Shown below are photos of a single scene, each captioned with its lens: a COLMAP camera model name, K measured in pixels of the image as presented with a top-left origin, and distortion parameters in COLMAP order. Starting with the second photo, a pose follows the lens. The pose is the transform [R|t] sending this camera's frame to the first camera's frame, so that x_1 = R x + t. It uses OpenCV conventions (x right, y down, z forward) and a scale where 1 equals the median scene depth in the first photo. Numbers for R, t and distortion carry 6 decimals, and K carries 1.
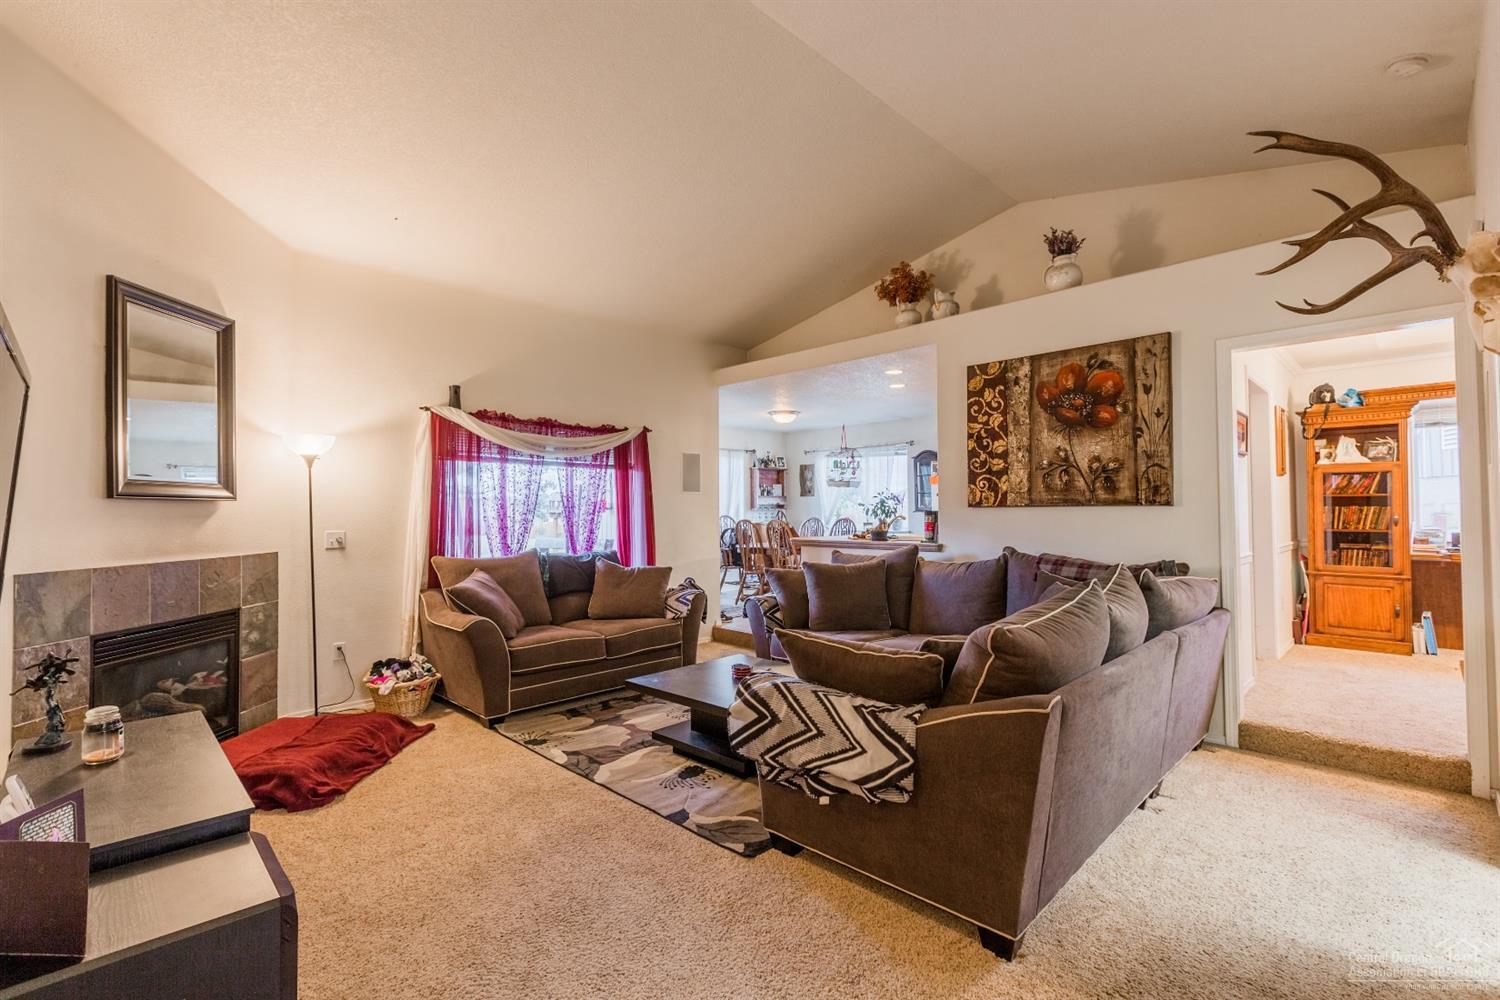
lens RADIAL K [[667.0, 0, 745.4], [0, 667.0, 495.3], [0, 0, 1]] dist [0.000892, -0.000224]
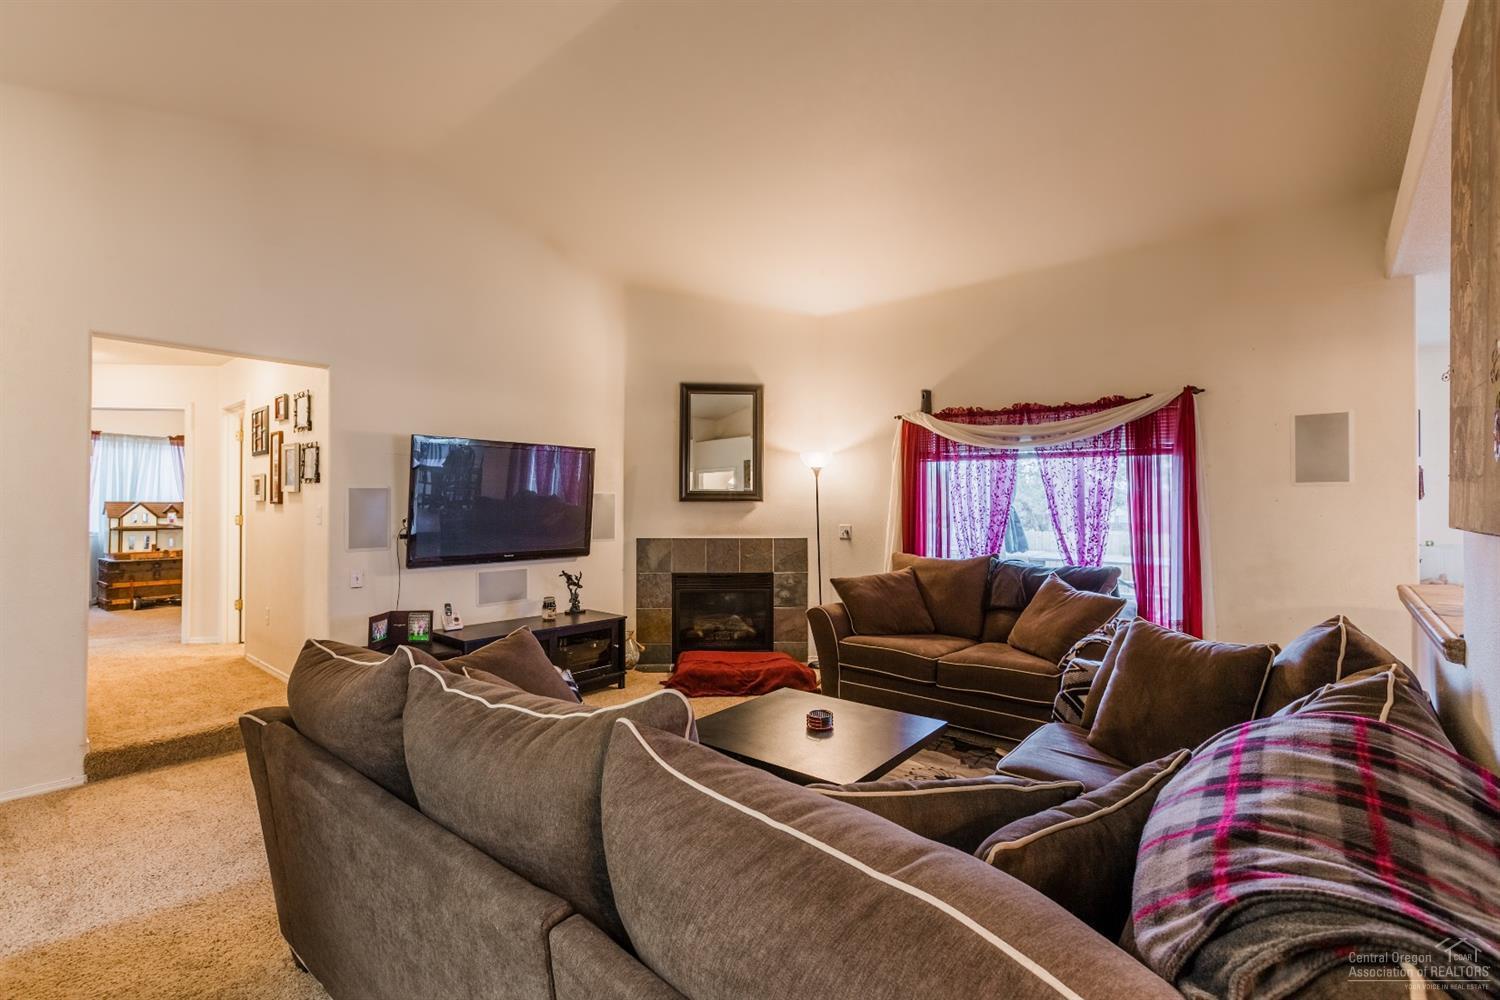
lens RADIAL K [[667.0, 0, 744.6], [0, 667.0, 495.5], [0, 0, 1]] dist [0.000892, -0.000224]
pose [[0.082283, -0.005018, -0.996596, 0.585613], [0.019780, 0.999799, -0.003401, -0.002150], [0.996413, -0.019433, 0.082365, 0.638221]]
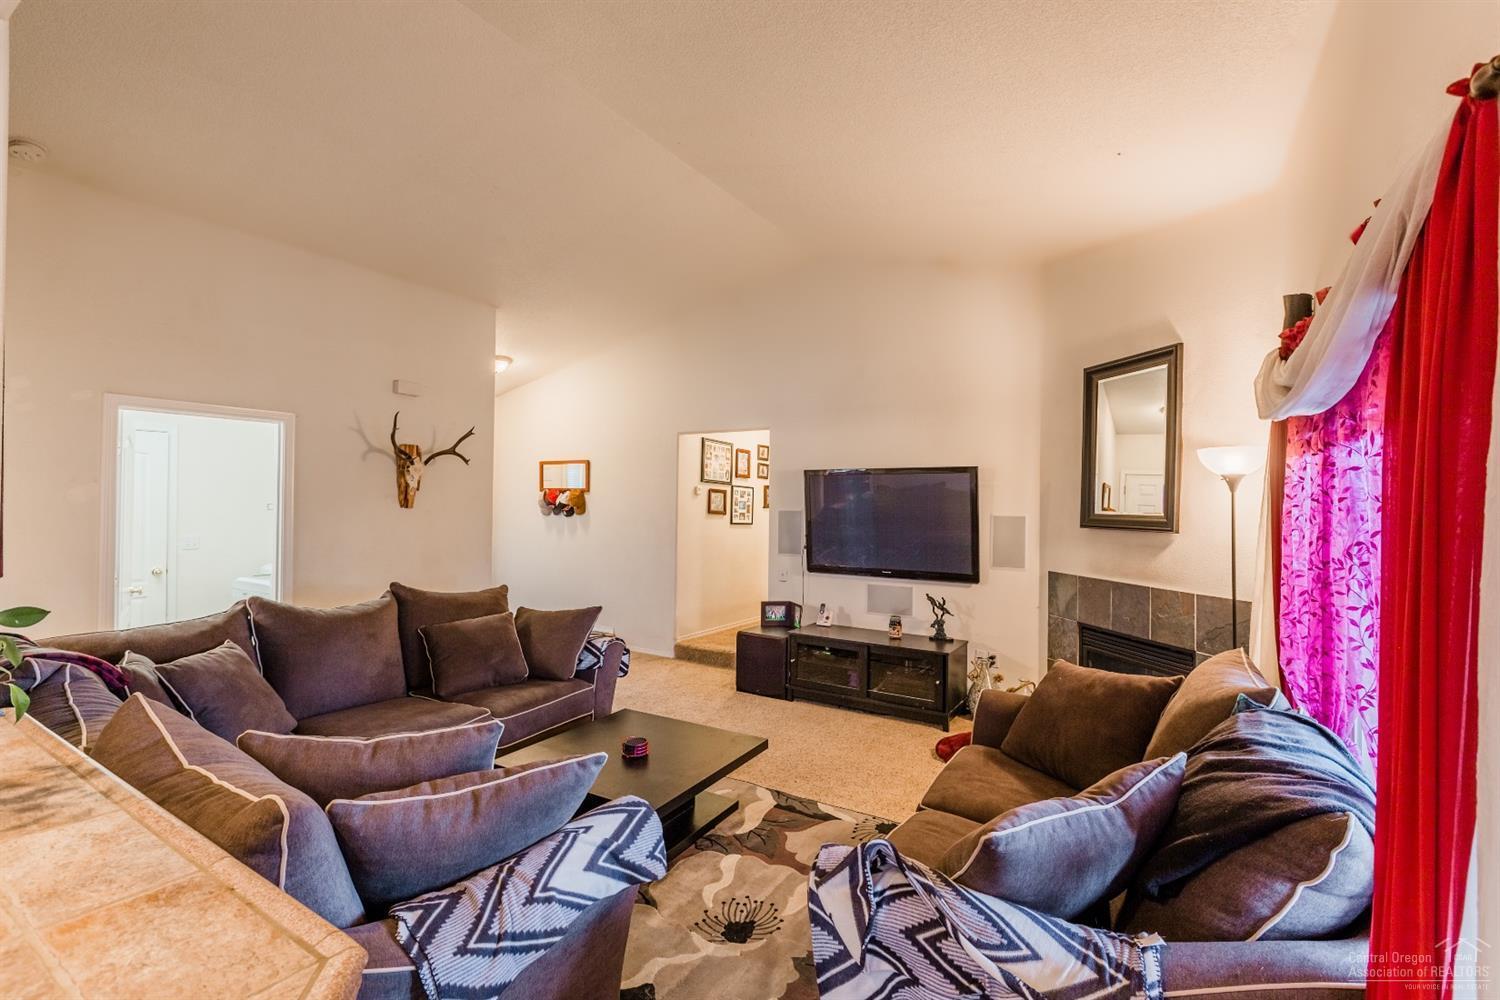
lens RADIAL K [[667.0, 0, 741.8], [0, 667.0, 494.8], [0, 0, 1]] dist [0.000892, -0.000224]
pose [[-0.973805, -0.007176, -0.227269, 0.042192], [0.000922, 0.999369, -0.035507, -0.010158], [0.227381, -0.034786, -0.973184, 1.374378]]
